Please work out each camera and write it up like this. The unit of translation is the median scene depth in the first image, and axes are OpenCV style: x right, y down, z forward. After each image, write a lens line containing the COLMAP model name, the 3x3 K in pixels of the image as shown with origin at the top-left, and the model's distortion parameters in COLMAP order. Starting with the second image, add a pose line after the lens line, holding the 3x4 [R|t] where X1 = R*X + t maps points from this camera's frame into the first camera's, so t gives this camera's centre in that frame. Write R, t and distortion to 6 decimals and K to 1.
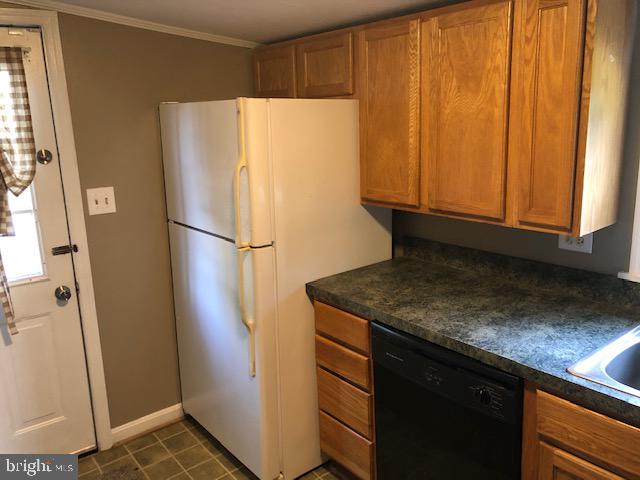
lens RADIAL K [[519.4, 0, 319.0], [0, 519.4, 231.7], [0, 0, 1]] dist [0.010137, -0.007609]
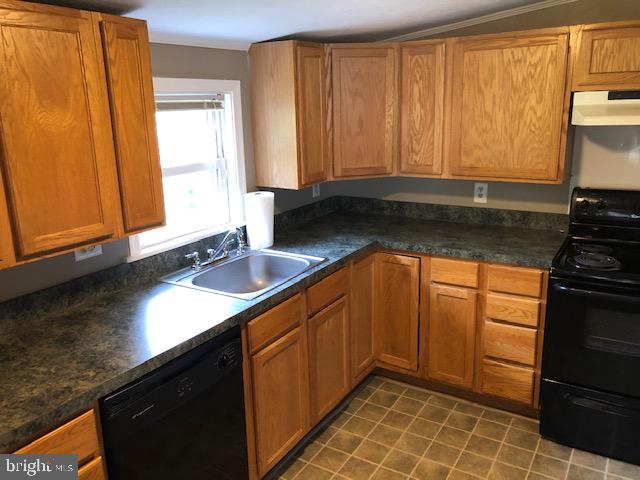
lens RADIAL K [[519.4, 0, 319.0], [0, 519.4, 231.7], [0, 0, 1]] dist [0.010137, -0.007609]
pose [[-0.325998, -0.175090, 0.929015, -0.658835], [0.245085, 0.933449, 0.261928, -0.179400], [-0.913049, 0.313075, -0.261390, 0.823063]]
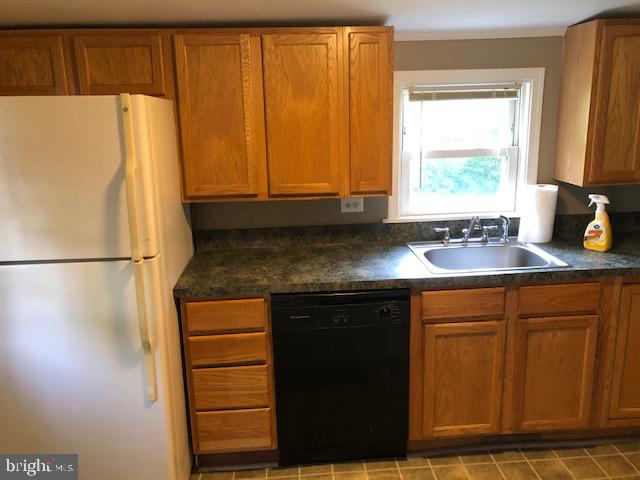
lens RADIAL K [[519.4, 0, 319.0], [0, 519.4, 231.7], [0, 0, 1]] dist [0.010137, -0.007609]
pose [[0.578577, -0.163563, 0.799060, -0.712204], [0.180832, 0.981029, 0.069875, -0.025952], [-0.795329, 0.104067, 0.597178, 0.221589]]
